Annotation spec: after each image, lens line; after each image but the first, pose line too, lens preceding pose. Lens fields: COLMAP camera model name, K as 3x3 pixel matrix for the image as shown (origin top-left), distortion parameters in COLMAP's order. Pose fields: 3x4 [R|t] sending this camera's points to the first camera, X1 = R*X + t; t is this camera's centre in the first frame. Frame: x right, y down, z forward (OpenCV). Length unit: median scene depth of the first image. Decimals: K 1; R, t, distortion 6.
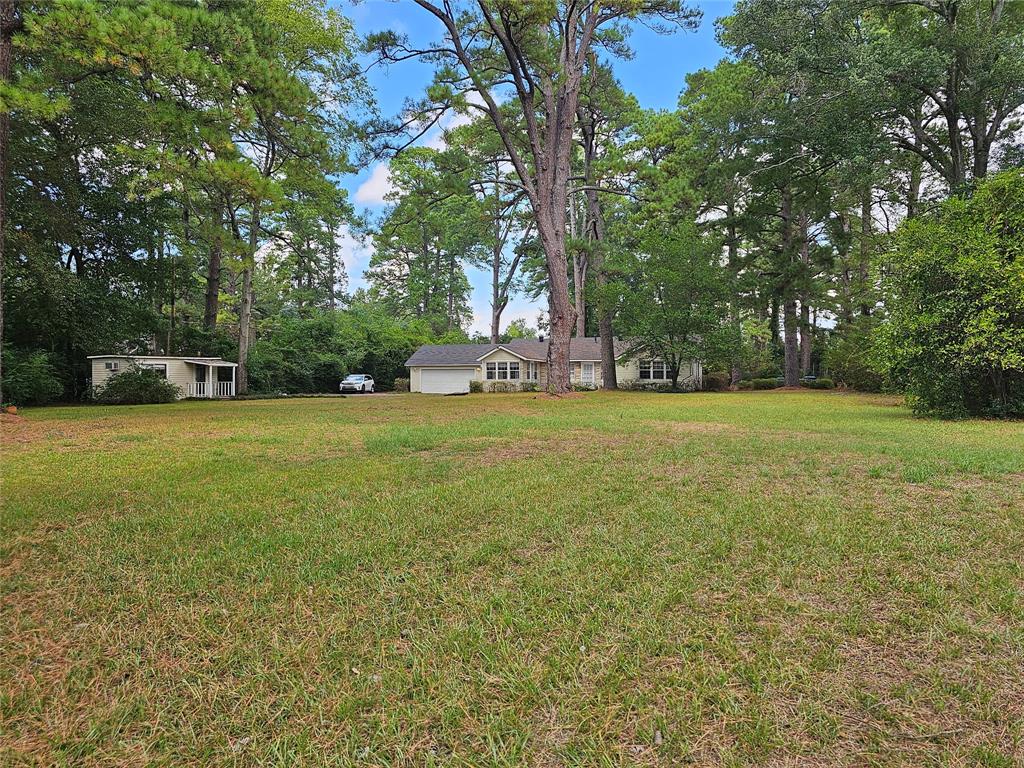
lens RADIAL K [[685.4, 0, 509.5], [0, 685.4, 380.3], [0, 0, 1]] dist [0.103859, -0.122329]
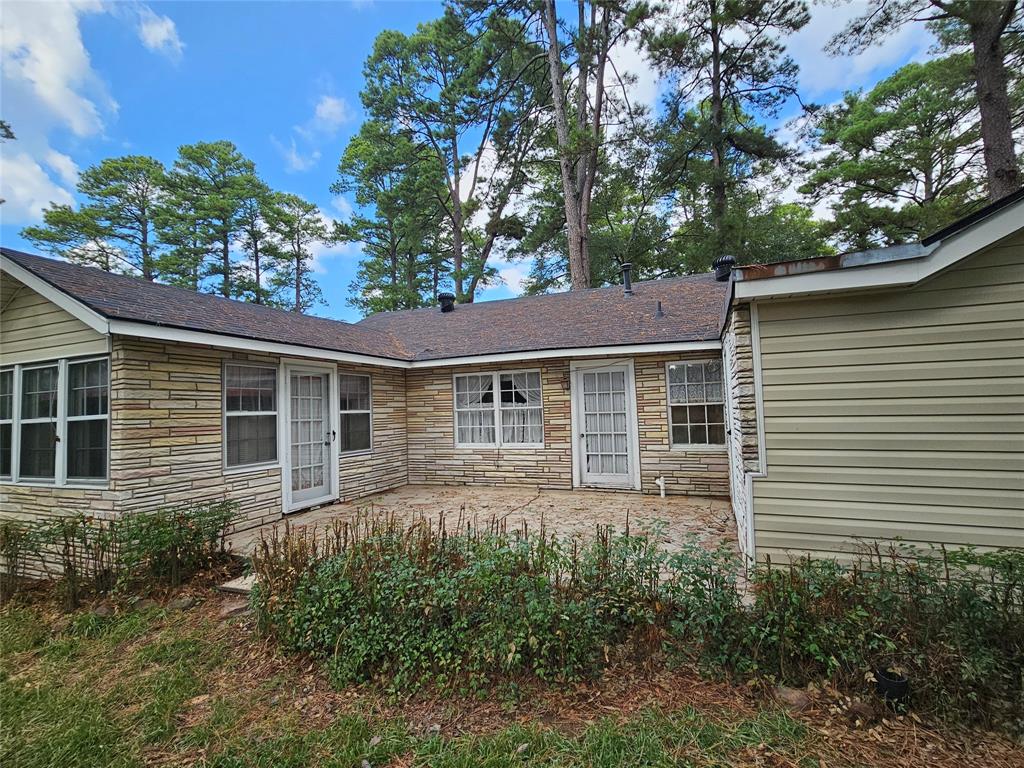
lens RADIAL K [[475.0, 0, 512.0], [0, 475.0, 384.0], [0, 0, 1]] dist [0.000566, 0.000139]
pose [[0.996378, -0.042332, -0.073750, 0.102256], [0.037856, 0.997415, -0.061069, -0.011940], [0.076144, 0.058056, 0.995405, 0.903768]]
